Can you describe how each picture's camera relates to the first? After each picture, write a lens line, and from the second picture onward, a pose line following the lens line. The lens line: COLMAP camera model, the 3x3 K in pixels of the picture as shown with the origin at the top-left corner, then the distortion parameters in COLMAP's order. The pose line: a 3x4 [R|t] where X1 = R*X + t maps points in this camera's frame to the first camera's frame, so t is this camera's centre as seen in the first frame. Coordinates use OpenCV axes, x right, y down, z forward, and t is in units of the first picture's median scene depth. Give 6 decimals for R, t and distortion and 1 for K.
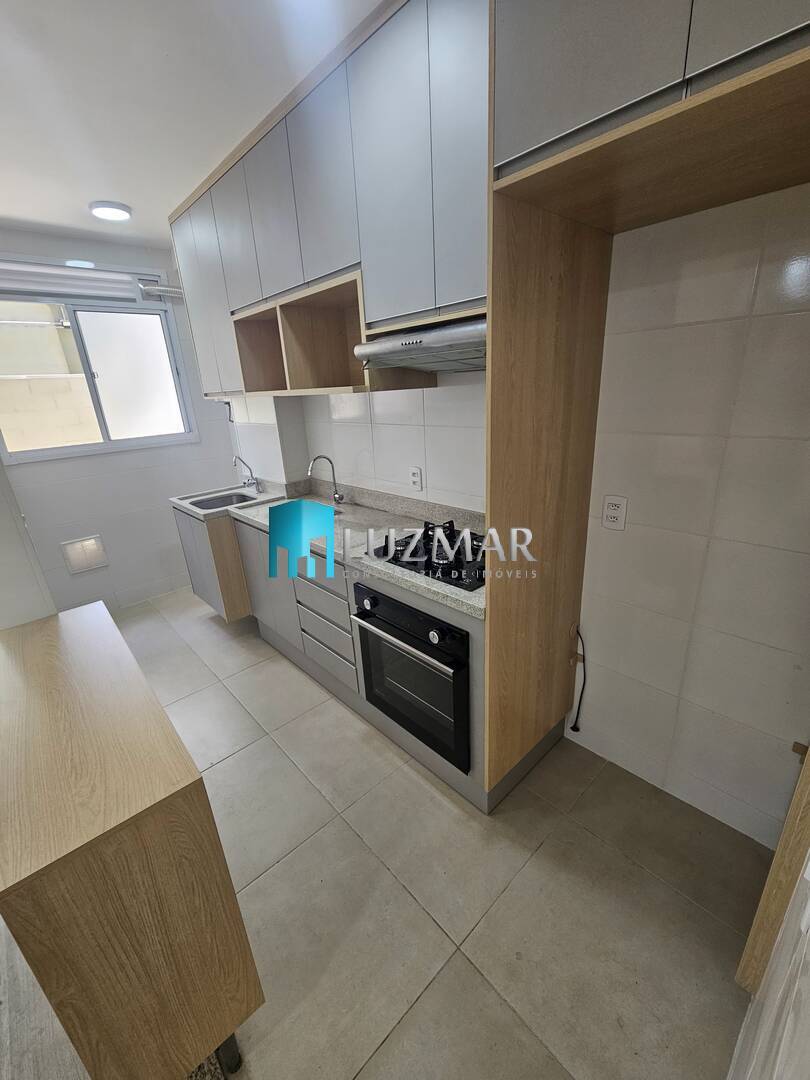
lens RADIAL K [[447.0, 0, 403.0], [0, 447.0, 544.3], [0, 0, 1]] dist [-0.001738, 0.000900]
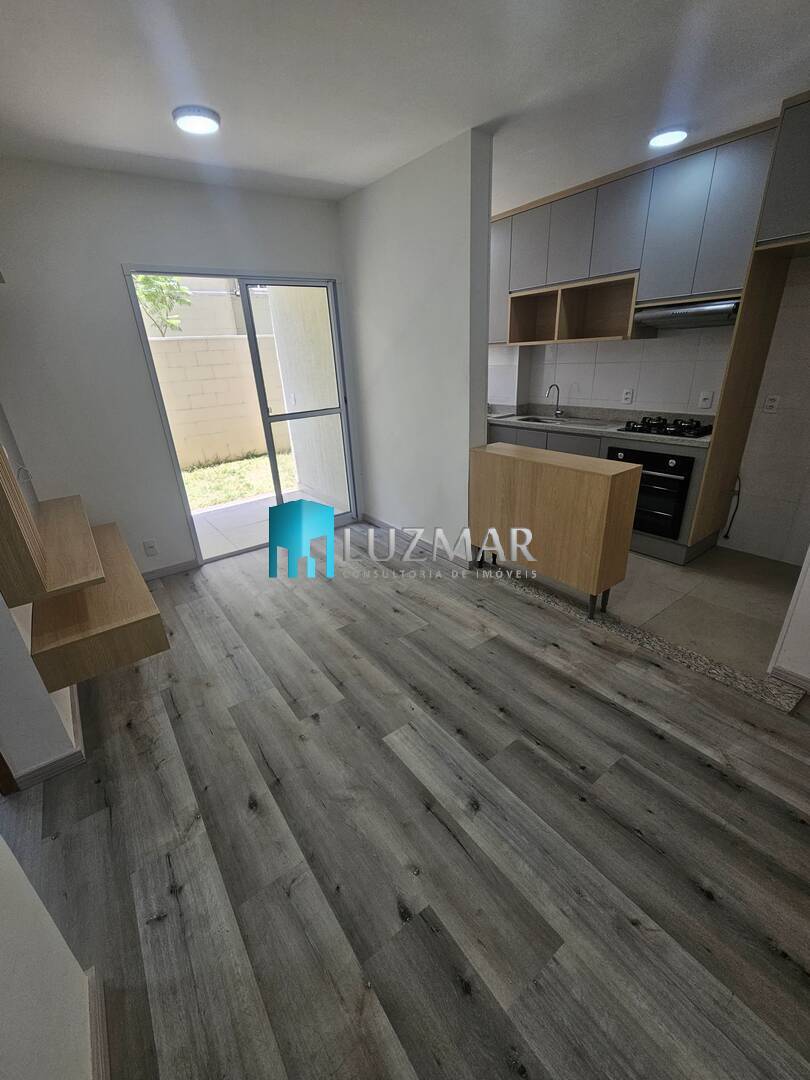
lens RADIAL K [[447.0, 0, 403.0], [0, 447.0, 544.3], [0, 0, 1]] dist [-0.001738, 0.000900]
pose [[0.993342, 0.049326, -0.104110, -0.659372], [-0.042296, 0.996742, 0.068683, 0.353238], [0.107159, -0.063822, 0.992191, -0.840001]]
